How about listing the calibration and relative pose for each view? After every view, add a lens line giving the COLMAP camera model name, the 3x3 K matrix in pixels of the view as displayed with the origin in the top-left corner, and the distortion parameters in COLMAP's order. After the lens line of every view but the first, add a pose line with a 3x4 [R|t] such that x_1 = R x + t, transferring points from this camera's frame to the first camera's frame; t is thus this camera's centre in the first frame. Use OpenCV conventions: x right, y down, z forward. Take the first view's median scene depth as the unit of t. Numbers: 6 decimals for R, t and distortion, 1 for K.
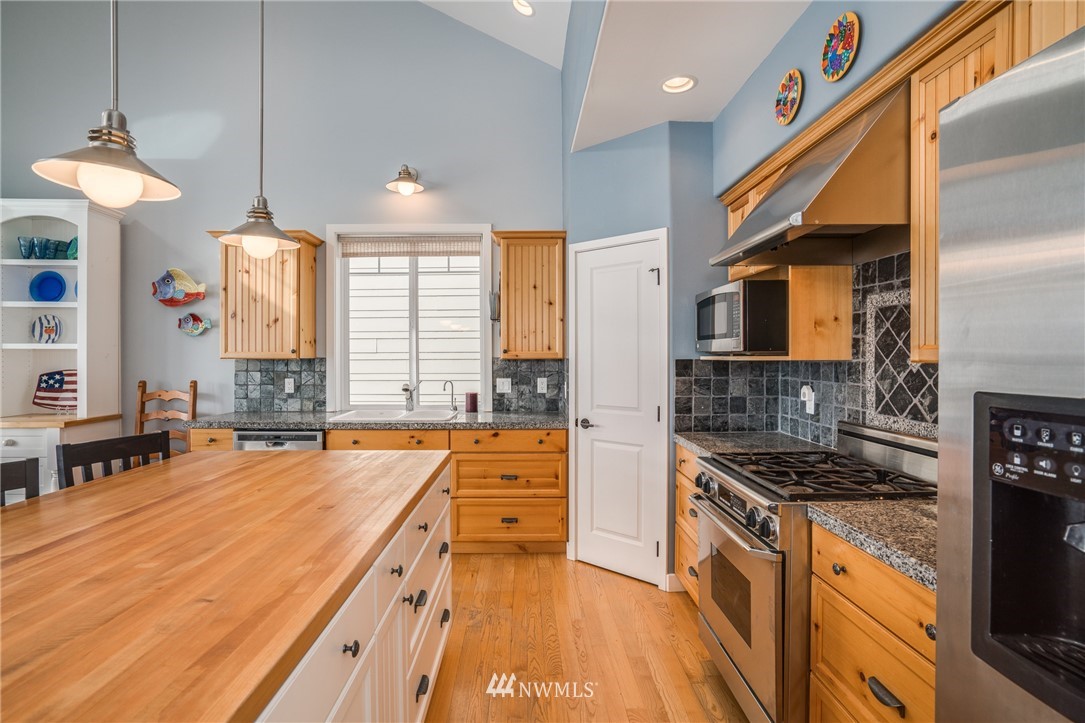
lens RADIAL K [[536.8, 0, 539.3], [0, 536.8, 360.5], [0, 0, 1]] dist [-0.054337, 0.007610]
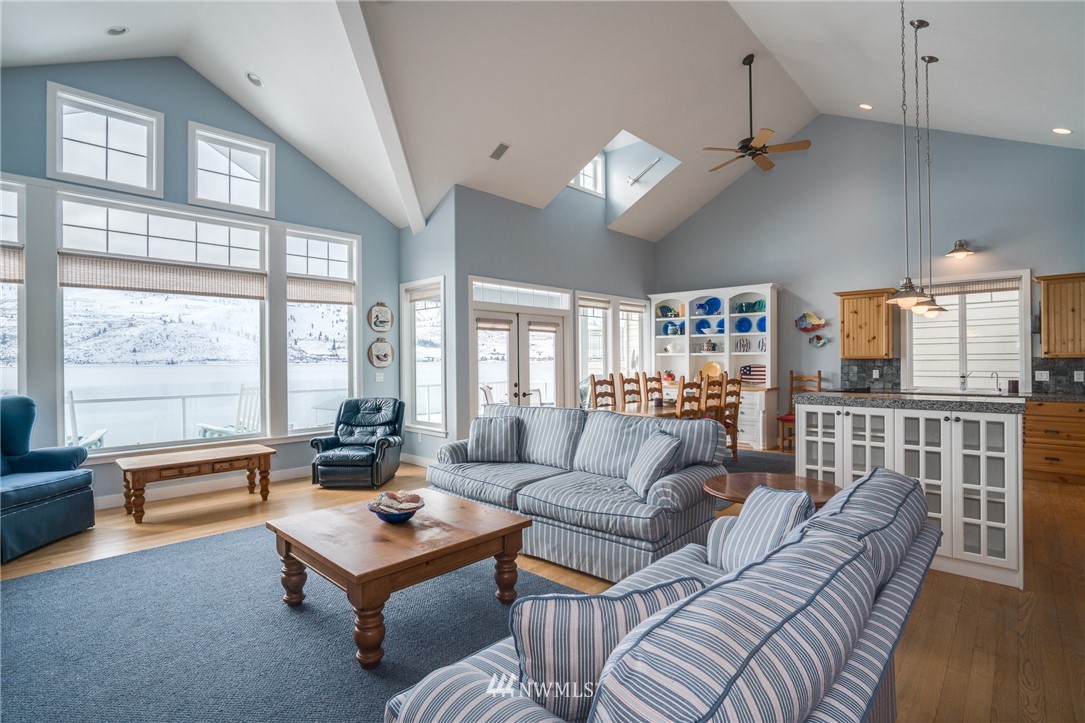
lens RADIAL K [[510.6, 0, 538.0], [0, 510.6, 361.8], [0, 0, 1]] dist [-0.036537, 0.011656]
pose [[0.702219, -0.002562, -0.711956, -0.070261], [0.000276, 0.999994, -0.003327, 0.012510], [0.711961, 0.002140, 0.702216, -1.053443]]
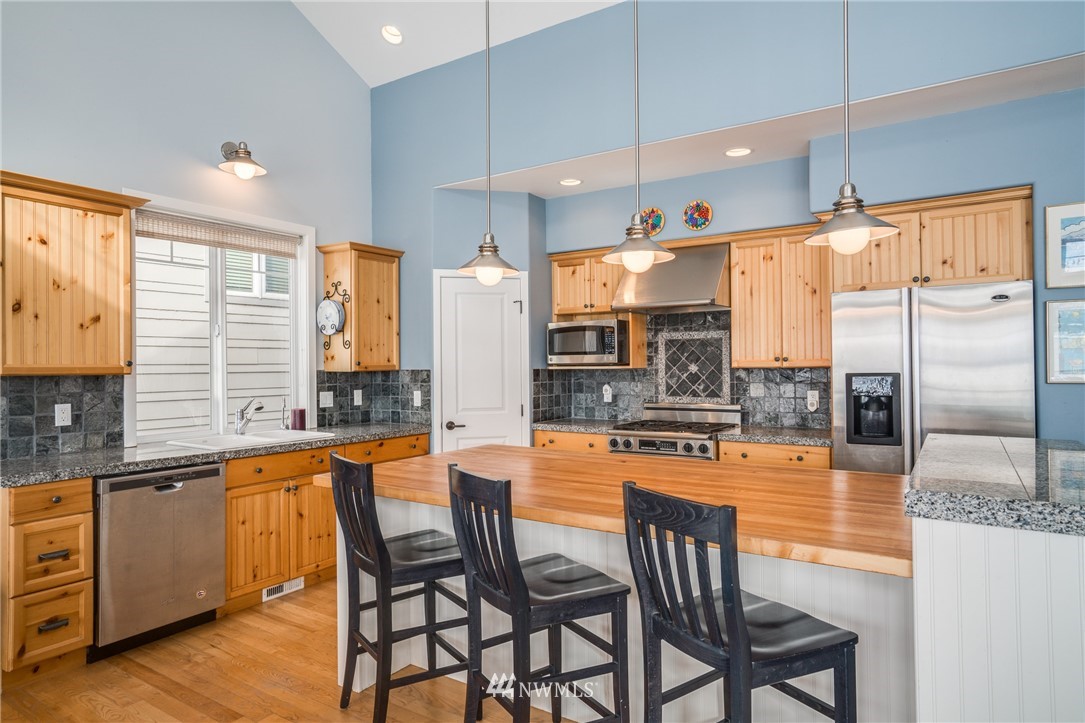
lens RADIAL K [[636.9, 0, 547.1], [0, 636.9, 362.0], [0, 0, 1]] dist [-0.017495, 0.001674]
pose [[0.560085, 0.001063, 0.828435, -0.842624], [0.016230, 0.999793, -0.012255, 0.000181], [-0.828276, 0.020309, 0.559952, 0.047743]]
